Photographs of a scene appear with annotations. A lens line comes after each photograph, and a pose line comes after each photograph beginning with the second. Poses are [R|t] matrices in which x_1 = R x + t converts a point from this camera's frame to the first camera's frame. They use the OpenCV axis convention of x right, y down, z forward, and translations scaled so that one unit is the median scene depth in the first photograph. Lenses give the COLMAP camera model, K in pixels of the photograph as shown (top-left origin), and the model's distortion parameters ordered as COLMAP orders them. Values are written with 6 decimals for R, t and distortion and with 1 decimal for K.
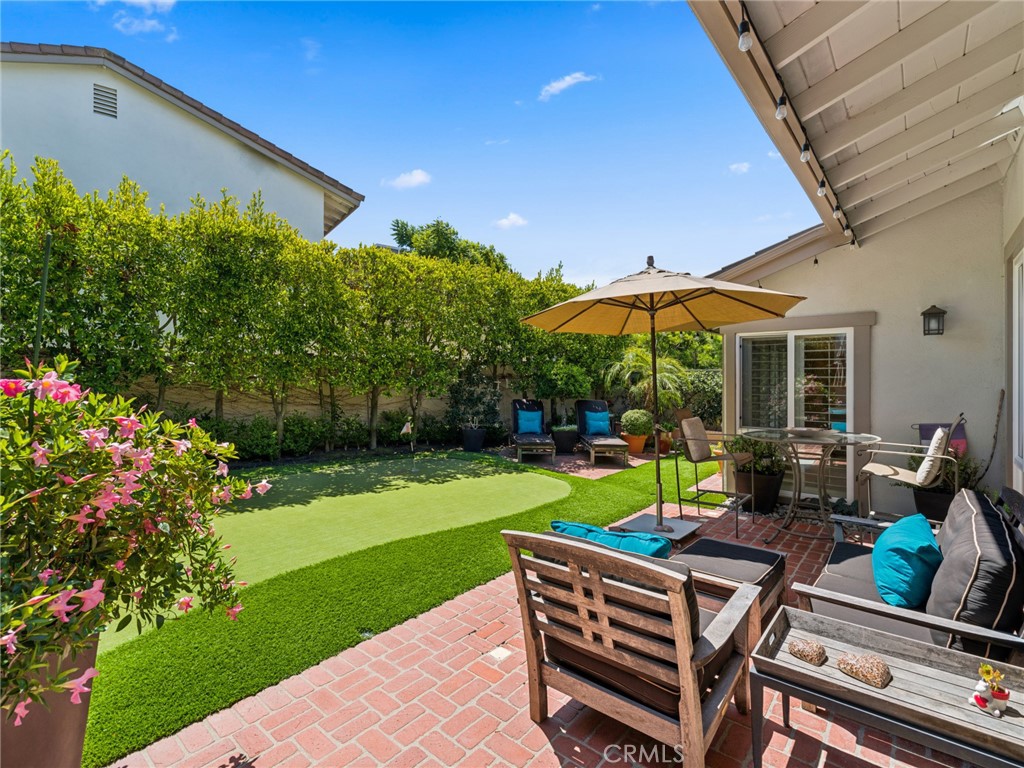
lens RADIAL K [[468.7, 0, 517.2], [0, 468.7, 384.8], [0, 0, 1]] dist [0.000127, -0.001994]
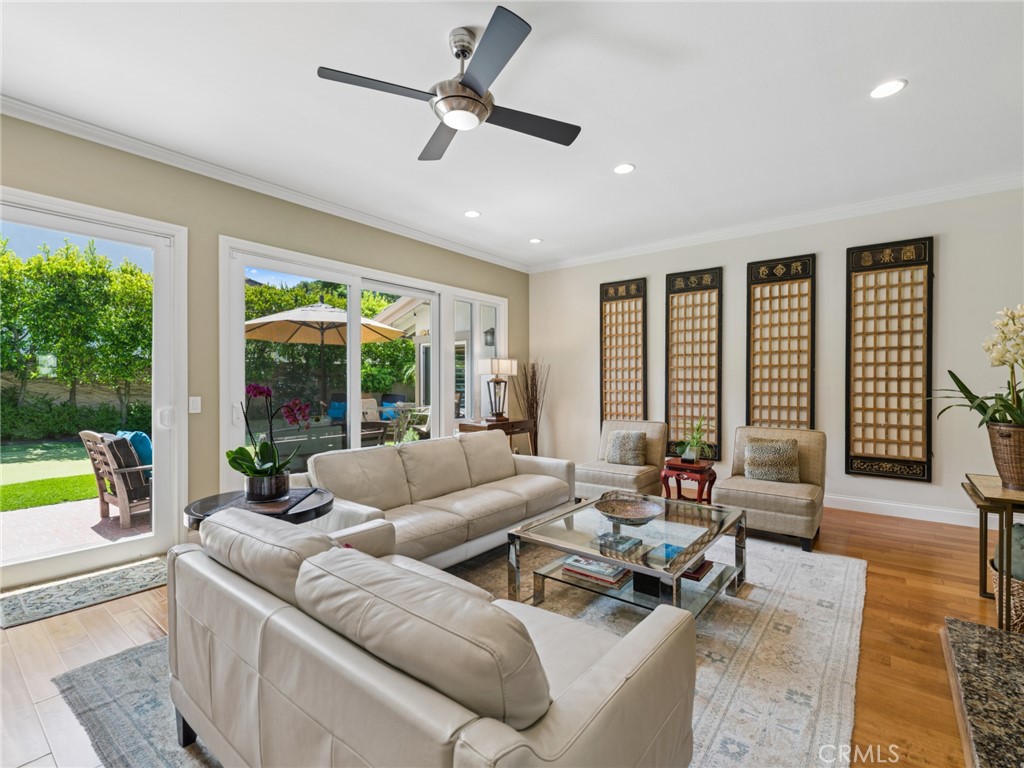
lens RADIAL K [[468.7, 0, 507.6], [0, 468.7, 386.4], [0, 0, 1]] dist [0.000127, -0.001994]
pose [[0.999250, 0.000512, 0.038718, 0.684741], [-0.000134, 0.999952, -0.009761, 0.037460], [-0.038721, 0.009749, 0.999203, -0.475912]]
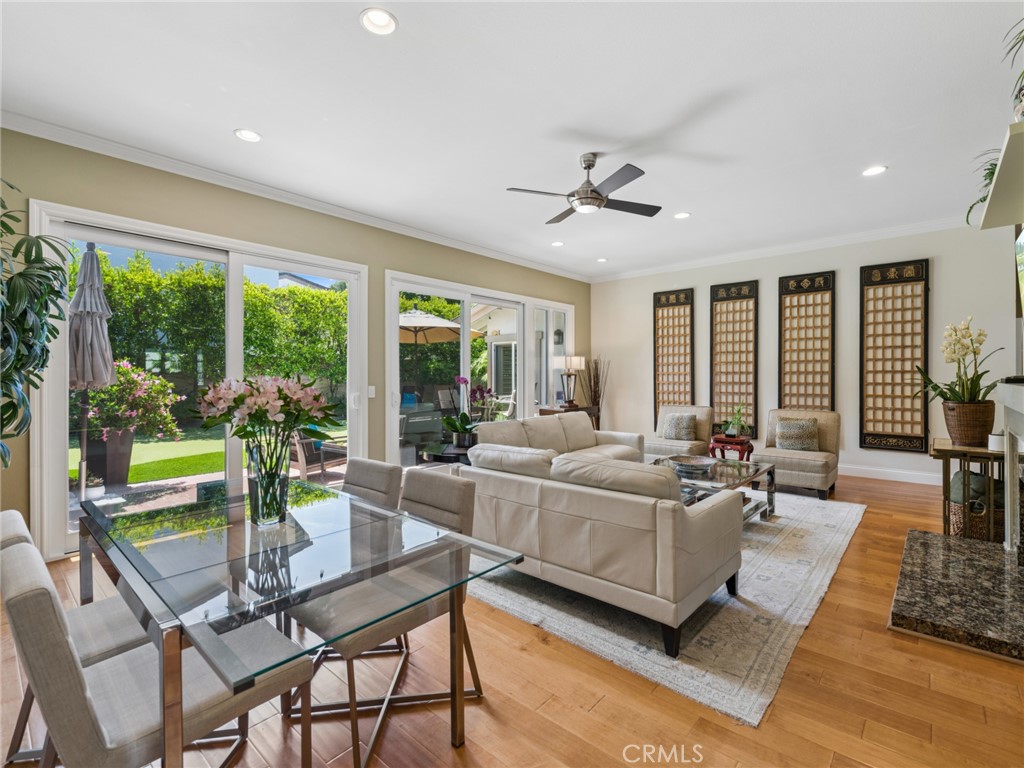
lens RADIAL K [[468.7, 0, 514.3], [0, 468.7, 380.3], [0, 0, 1]] dist [0.000127, -0.001994]
pose [[0.999904, -0.001925, -0.013726, 0.572018], [0.001796, 0.999954, -0.009409, 0.043292], [0.013743, 0.009384, 0.999862, -0.704690]]
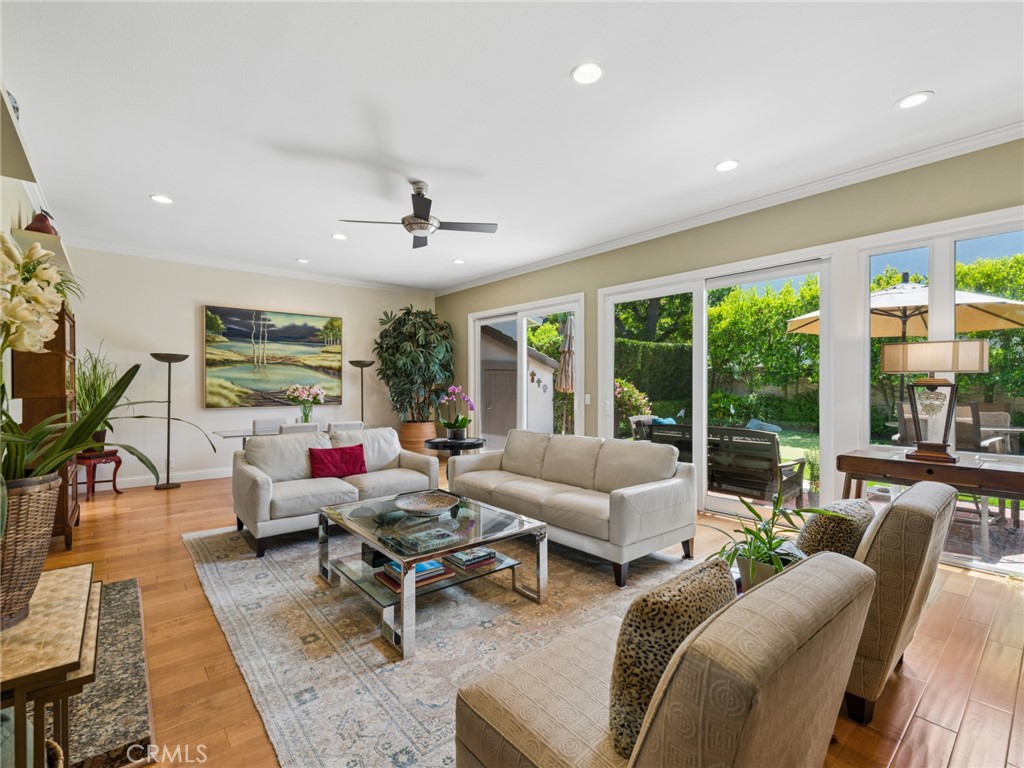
lens RADIAL K [[468.7, 0, 519.7], [0, 468.7, 385.8], [0, 0, 1]] dist [0.000127, -0.001994]
pose [[-0.143712, 0.001697, -0.989618, 1.311749], [-0.018860, 0.999812, 0.004454, 0.025457], [0.989440, 0.019304, -0.143653, 0.158715]]
